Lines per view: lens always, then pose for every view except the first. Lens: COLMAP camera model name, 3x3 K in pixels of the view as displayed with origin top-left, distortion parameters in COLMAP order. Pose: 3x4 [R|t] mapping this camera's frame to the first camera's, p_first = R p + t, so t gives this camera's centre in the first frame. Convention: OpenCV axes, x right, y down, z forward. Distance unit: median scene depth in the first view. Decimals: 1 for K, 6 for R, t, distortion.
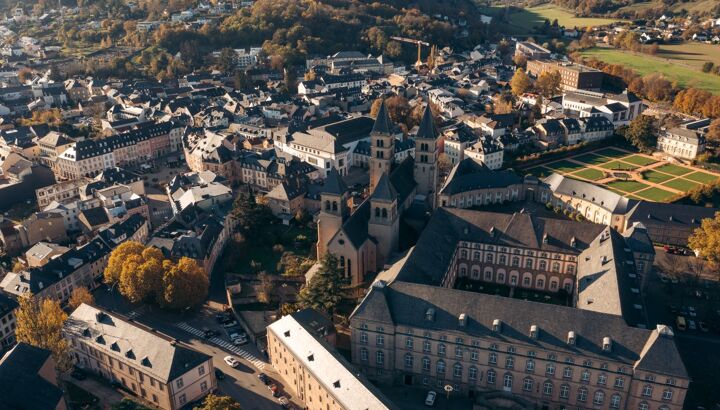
lens RADIAL K [[567.6, 0, 360.0], [0, 567.6, 205.0], [0, 0, 1]] dist [-0.023121, 0.000807]
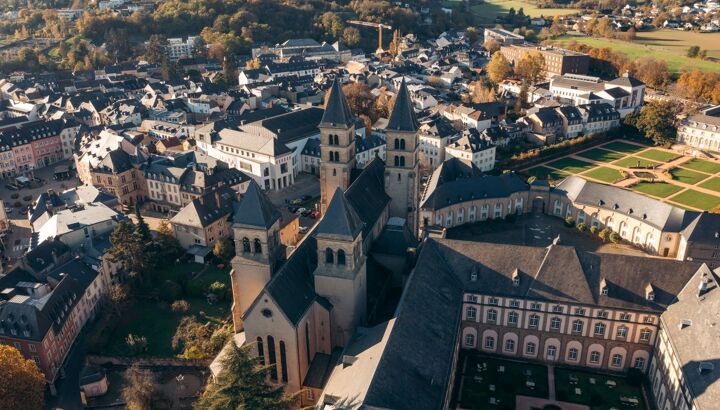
lens RADIAL K [[567.6, 0, 360.0], [0, 567.6, 205.0], [0, 0, 1]] dist [-0.023121, 0.000807]
pose [[0.997395, -0.029352, 0.065892, 0.012883], [0.029345, 0.999569, 0.001075, -0.020291], [-0.065895, 0.000862, 0.997826, 0.210911]]
